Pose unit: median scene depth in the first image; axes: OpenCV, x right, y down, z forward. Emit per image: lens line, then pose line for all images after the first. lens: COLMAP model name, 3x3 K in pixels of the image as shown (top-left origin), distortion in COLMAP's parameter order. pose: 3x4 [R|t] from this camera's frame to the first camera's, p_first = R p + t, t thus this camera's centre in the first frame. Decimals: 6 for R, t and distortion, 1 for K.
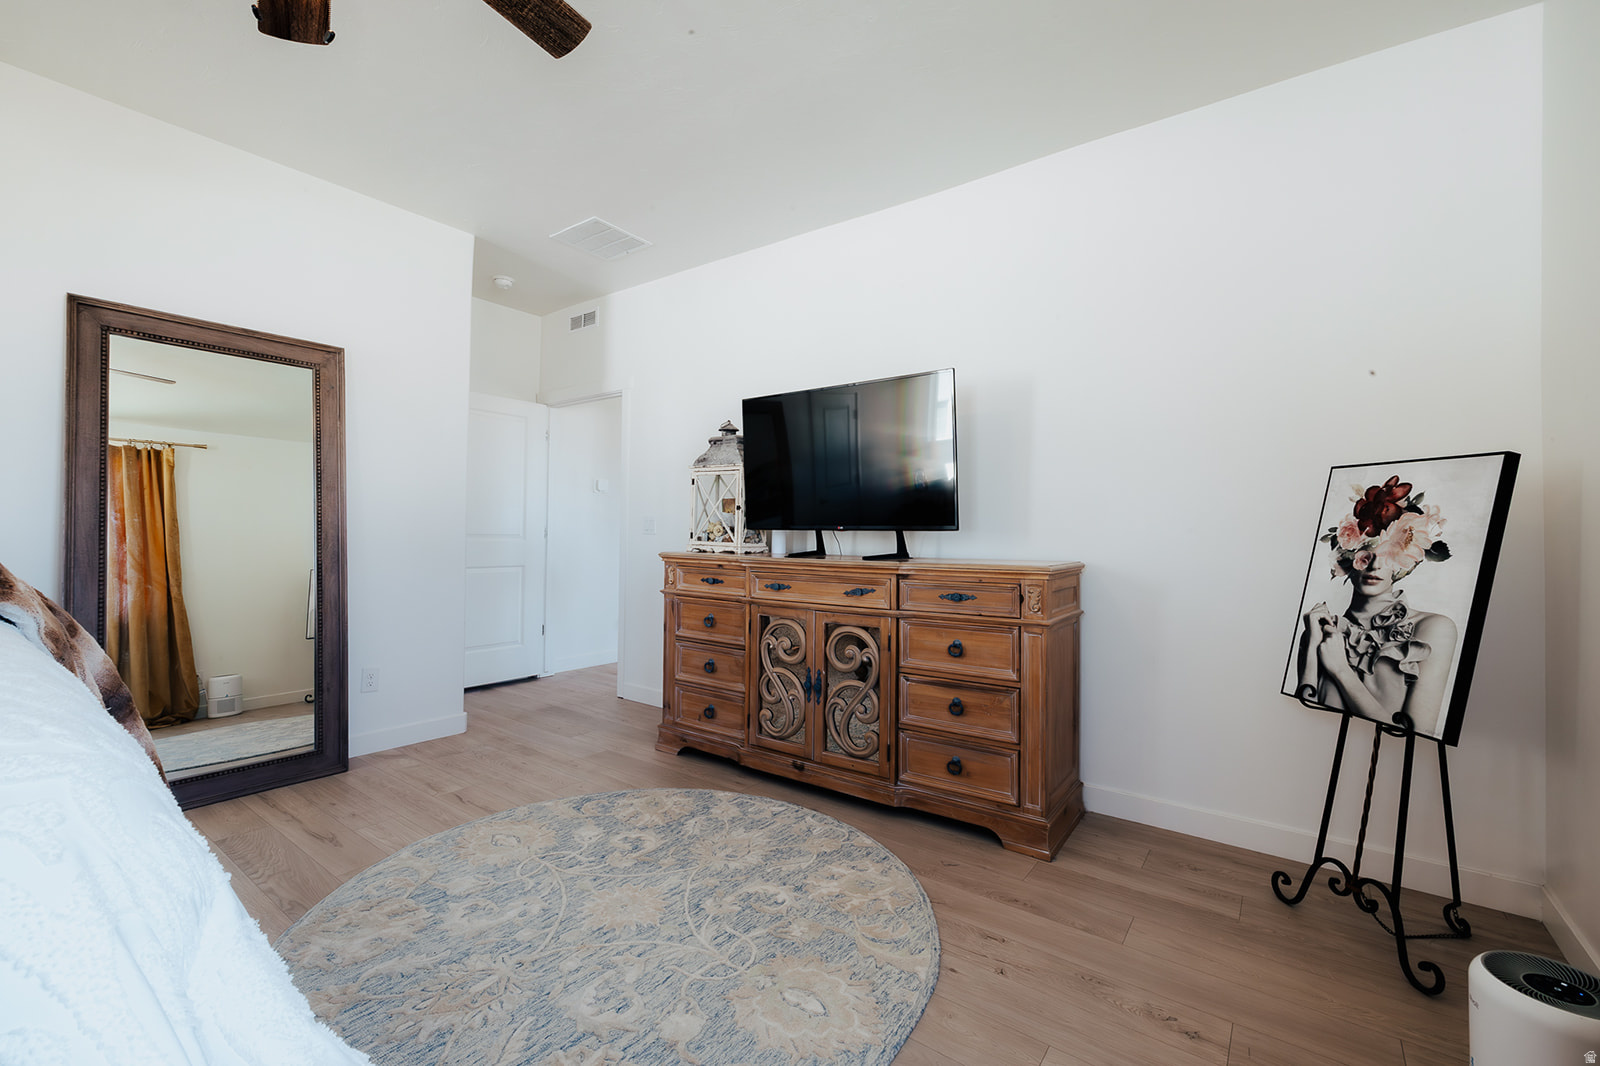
lens RADIAL K [[669.6, 0, 785.0], [0, 669.6, 529.9], [0, 0, 1]] dist [-0.000550, -0.000050]
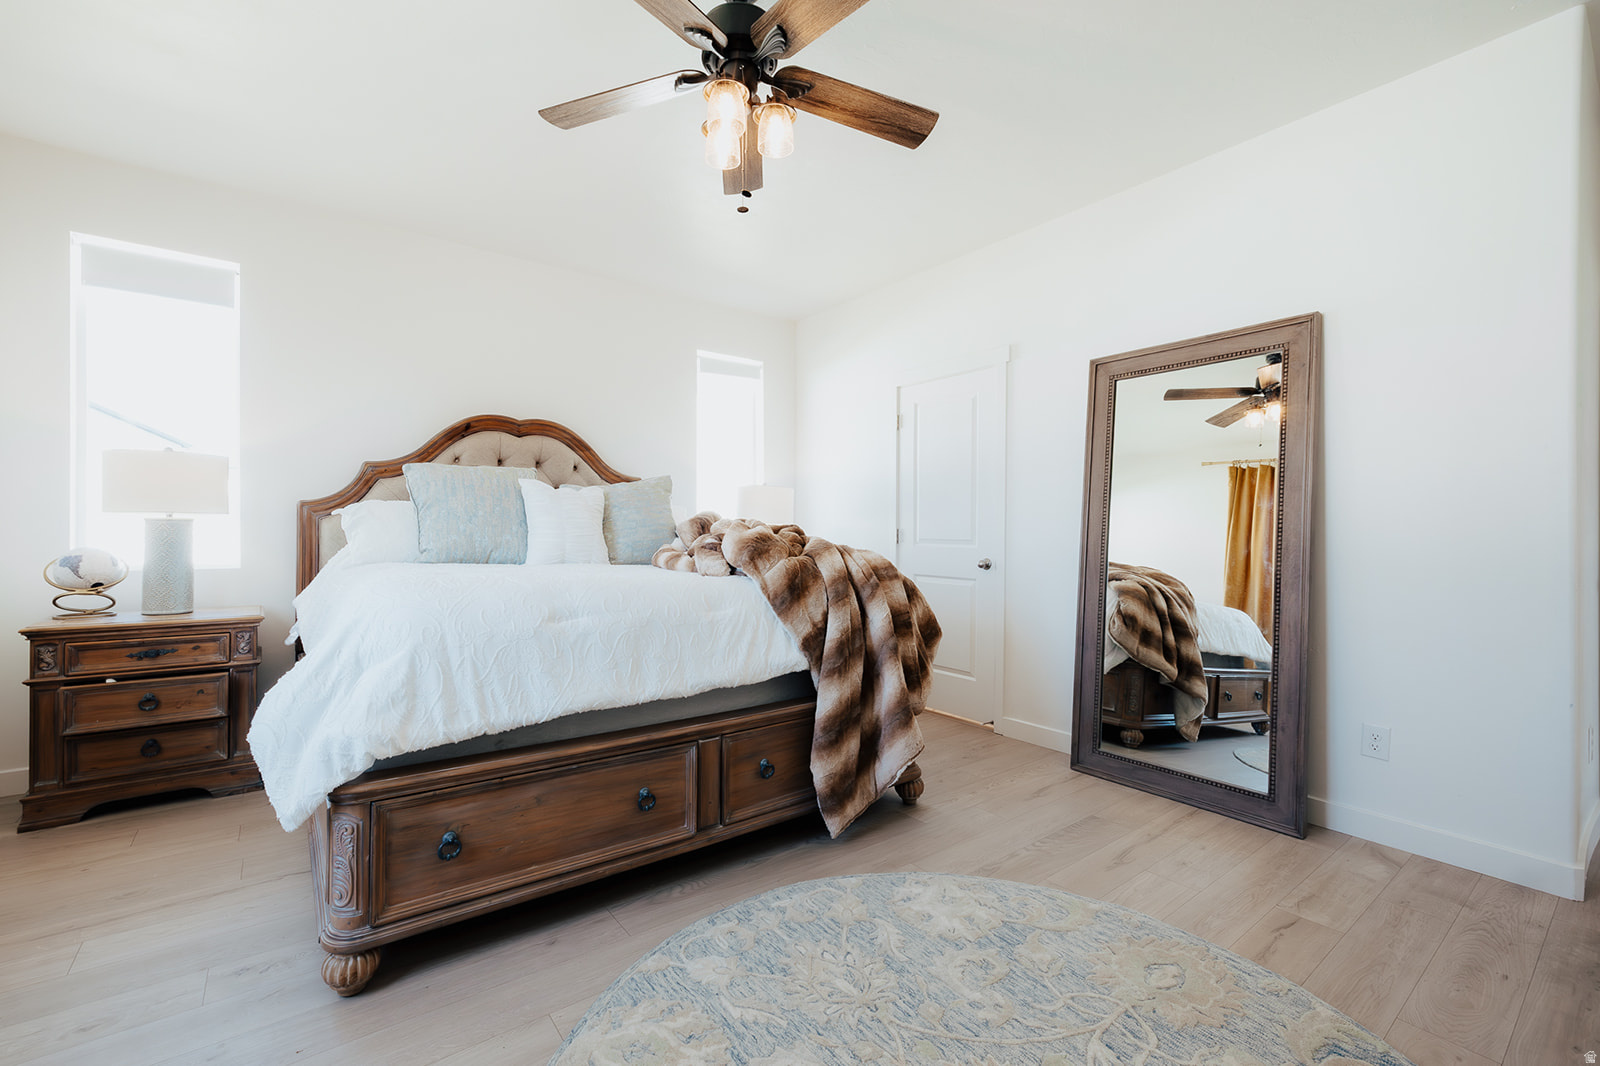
lens RADIAL K [[675.8, 0, 793.7], [0, 675.8, 525.1], [0, 0, 1]] dist [0.001560, 0.000142]
pose [[-0.263731, -0.025368, -0.964263, 0.460750], [-0.003788, 0.999674, -0.025263, 0.011672], [0.964589, -0.003010, -0.263741, 0.975324]]
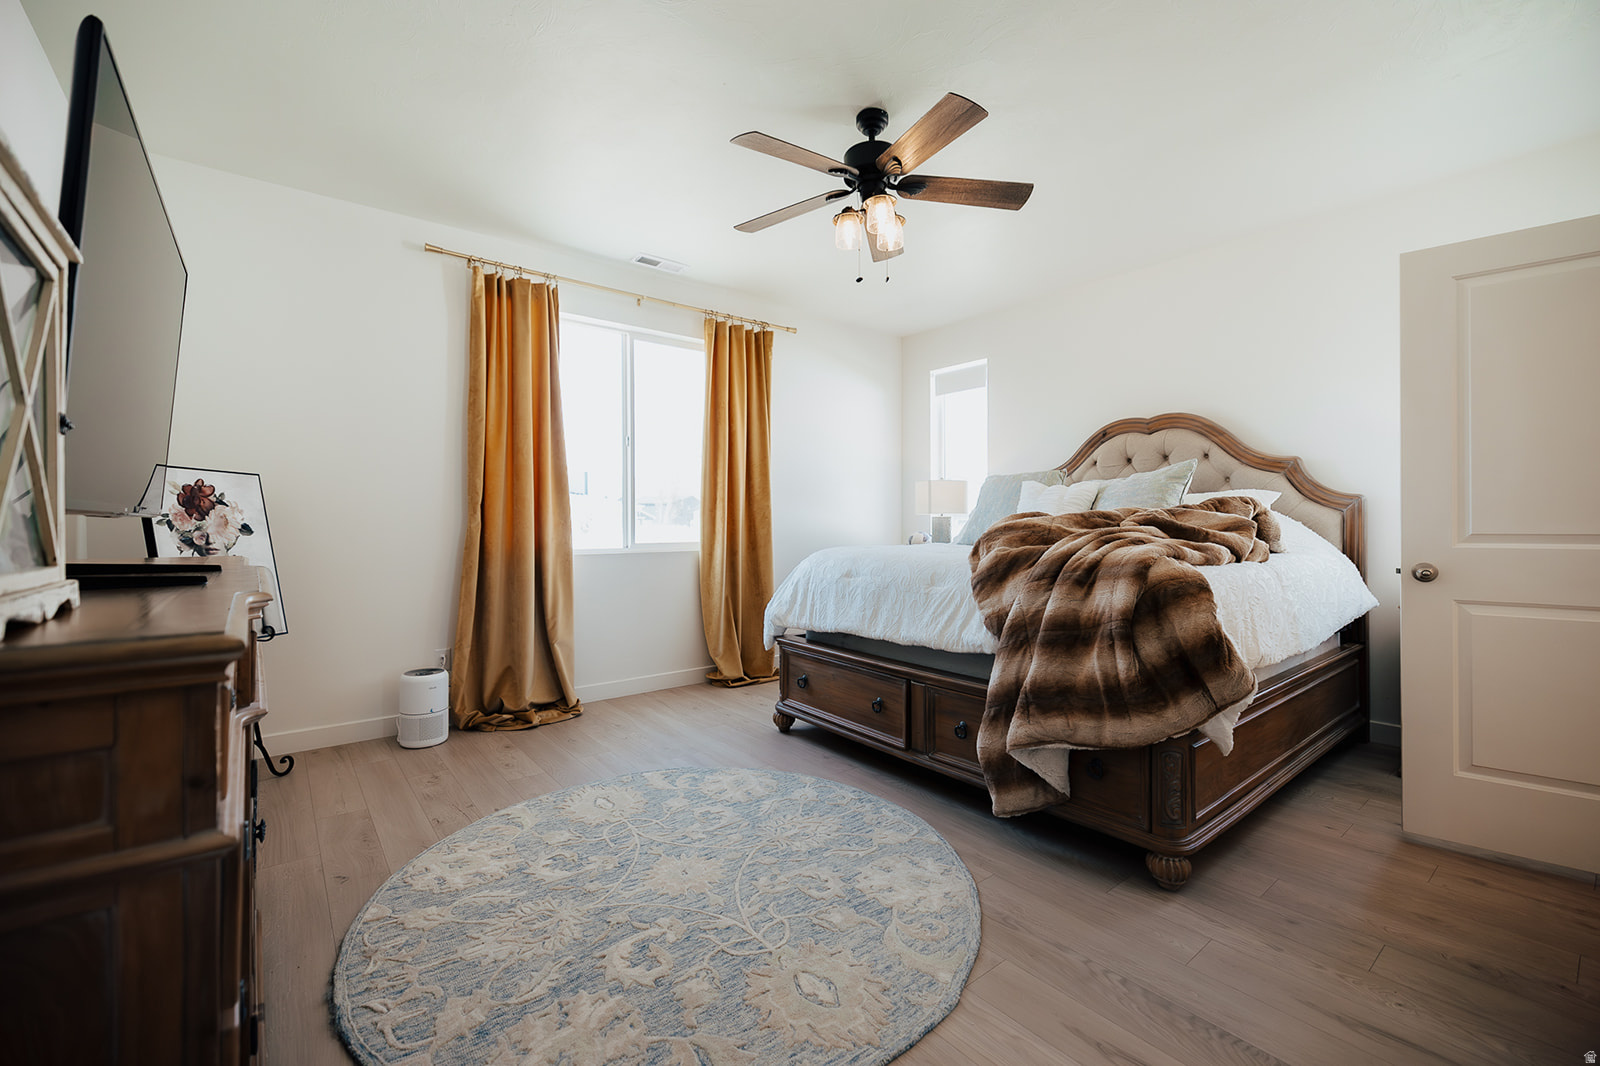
lens RADIAL K [[675.8, 0, 793.7], [0, 675.8, 525.1], [0, 0, 1]] dist [0.001560, 0.000142]
pose [[-0.967680, -0.012249, 0.251882, -0.669678], [-0.012045, 0.999925, 0.002352, 0.000580], [-0.251892, -0.000758, -0.967755, 1.988000]]
